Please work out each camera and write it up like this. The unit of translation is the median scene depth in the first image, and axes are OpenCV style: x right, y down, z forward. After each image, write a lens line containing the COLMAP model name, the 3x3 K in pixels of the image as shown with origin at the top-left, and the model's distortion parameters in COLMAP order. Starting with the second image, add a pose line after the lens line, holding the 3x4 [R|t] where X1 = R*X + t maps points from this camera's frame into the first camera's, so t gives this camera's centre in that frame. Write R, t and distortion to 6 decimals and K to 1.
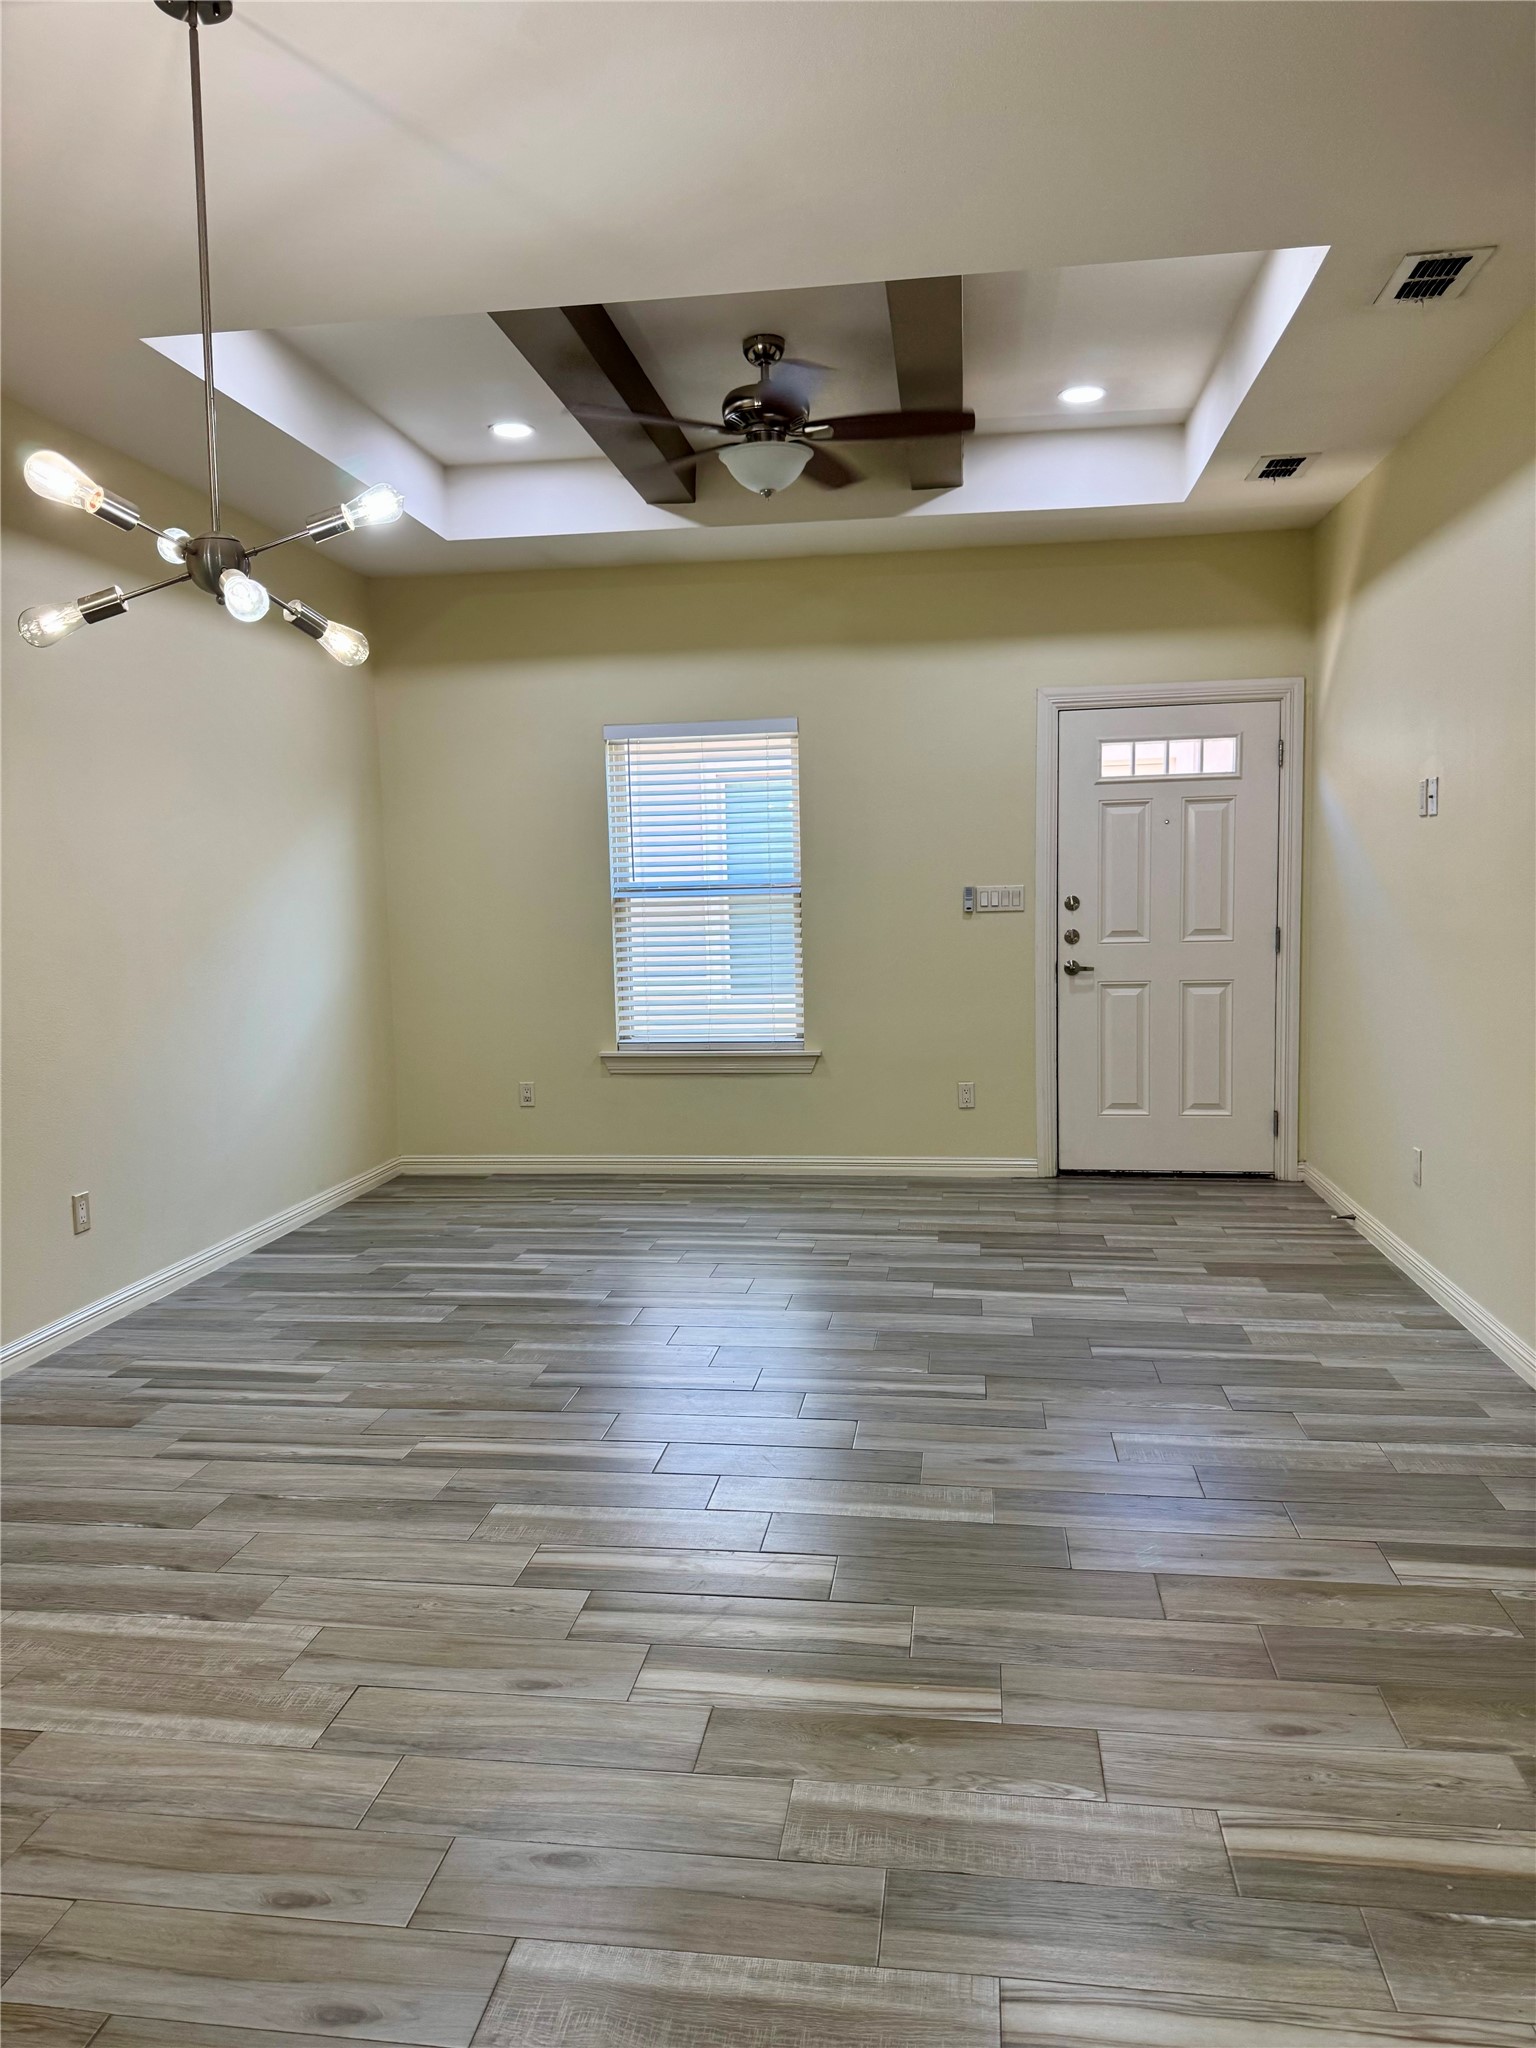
lens RADIAL K [[1444.6, 0, 765.4], [0, 1444.6, 1019.7], [0, 0, 1]] dist [0.000158, -0.001705]
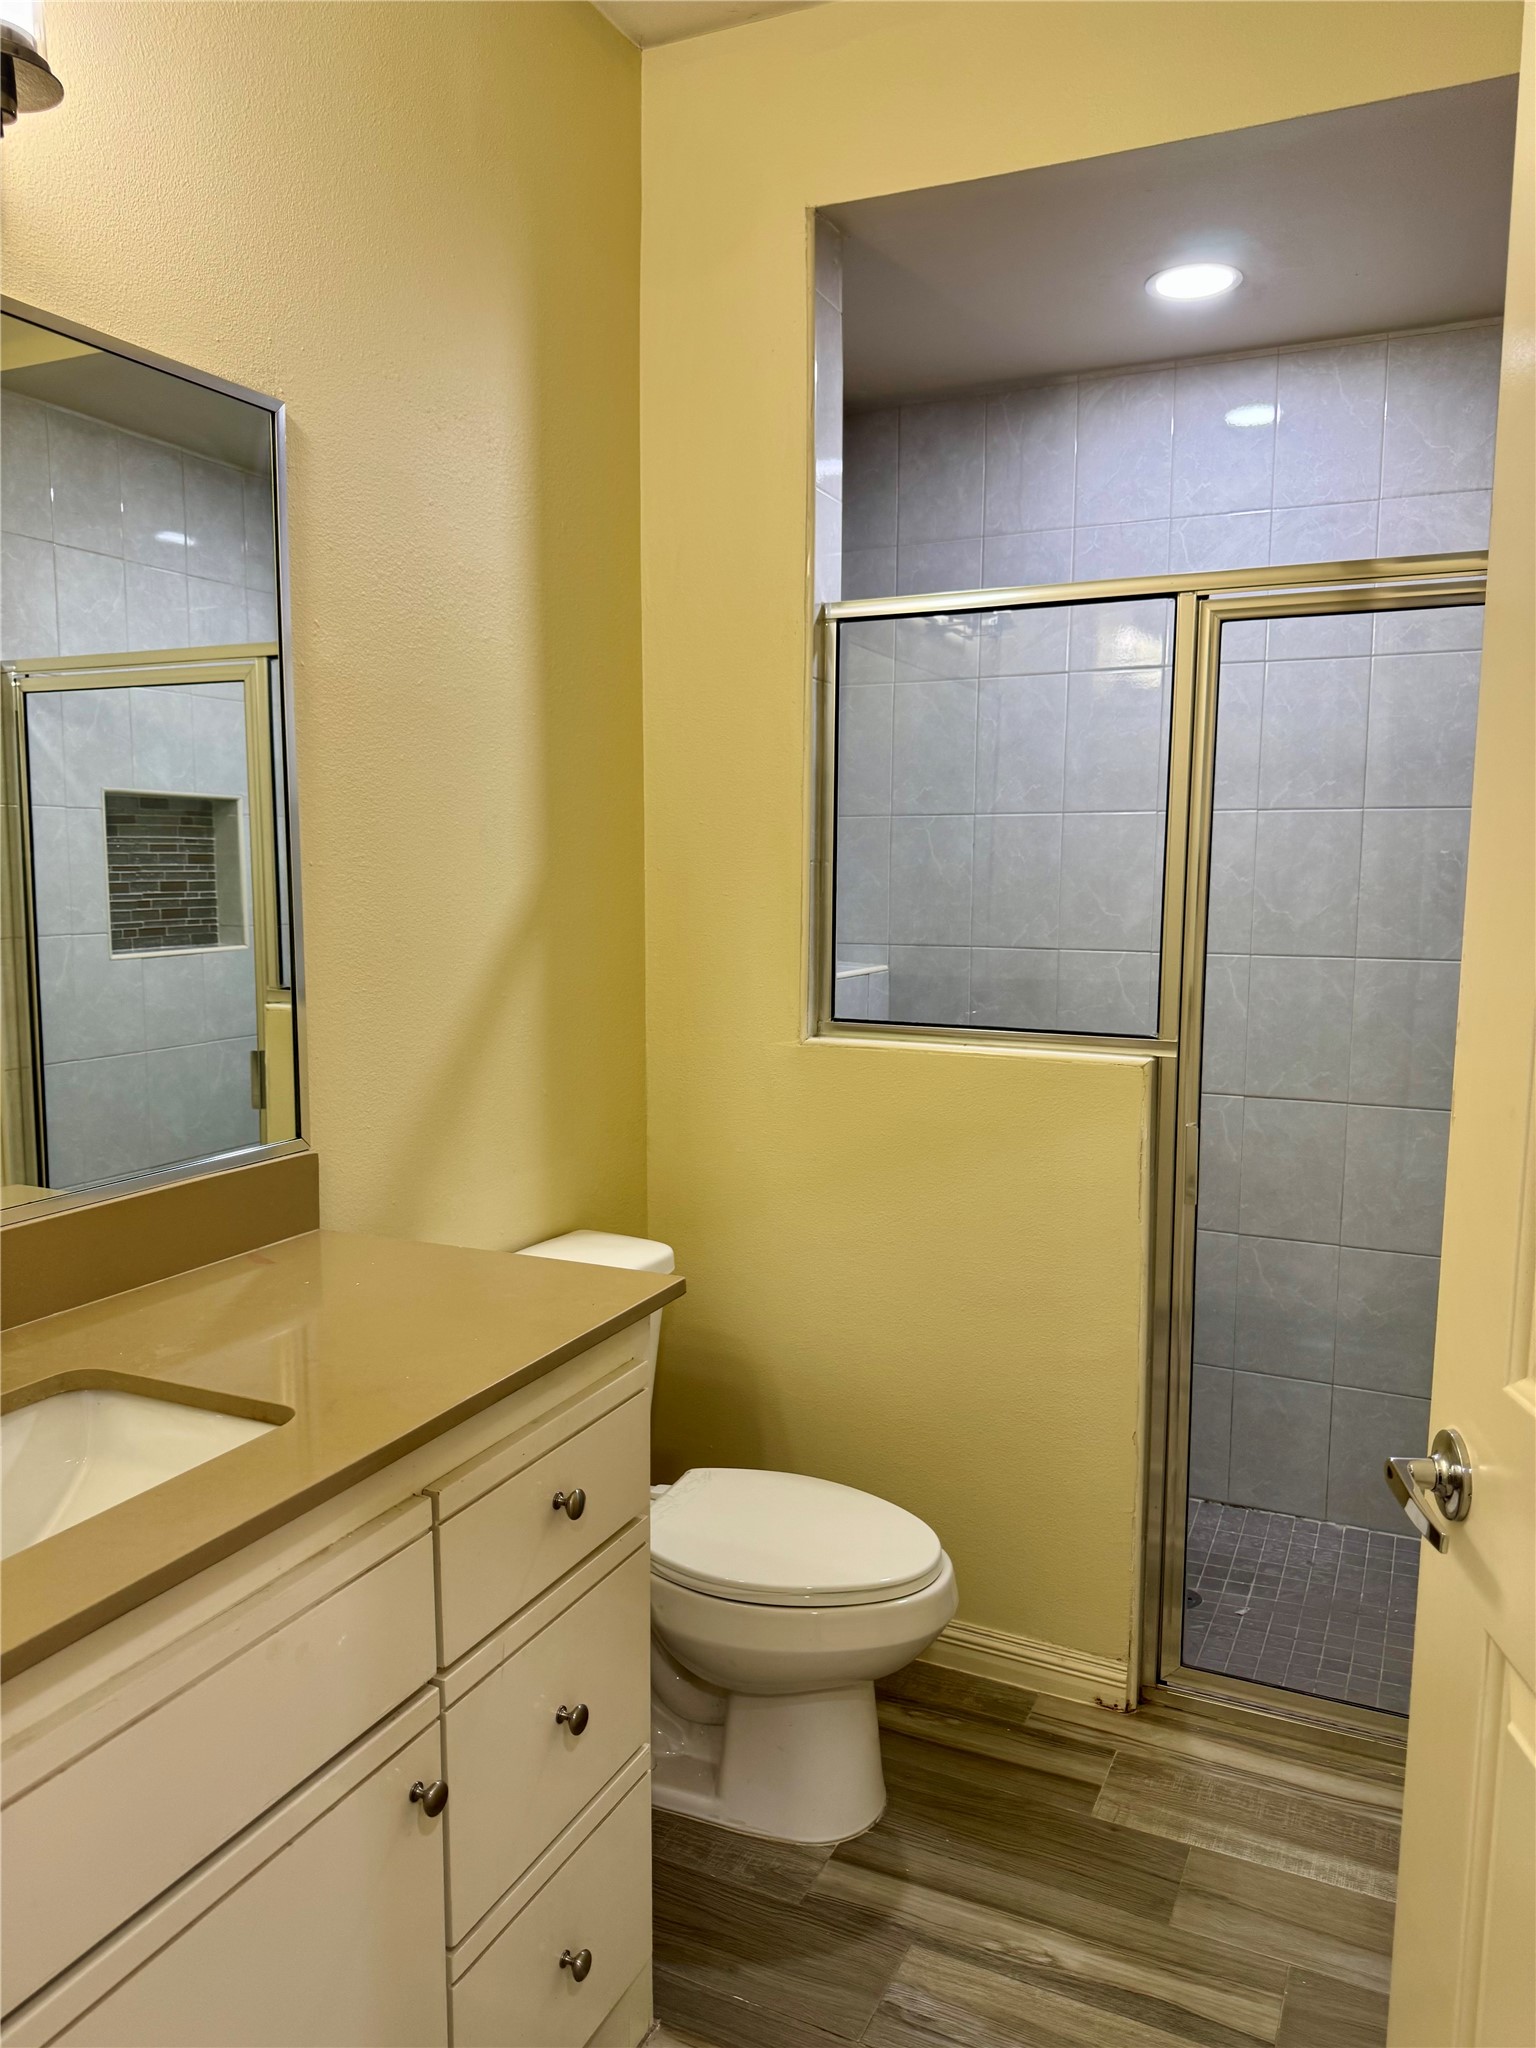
lens RADIAL K [[1444.6, 0, 767.3], [0, 1444.6, 1027.2], [0, 0, 1]] dist [0.000158, -0.001705]
pose [[-0.952003, -0.069566, 0.298080, 0.264128], [-0.001821, 0.975102, 0.221751, -0.235214], [-0.306085, 0.210565, -0.928426, 1.922544]]
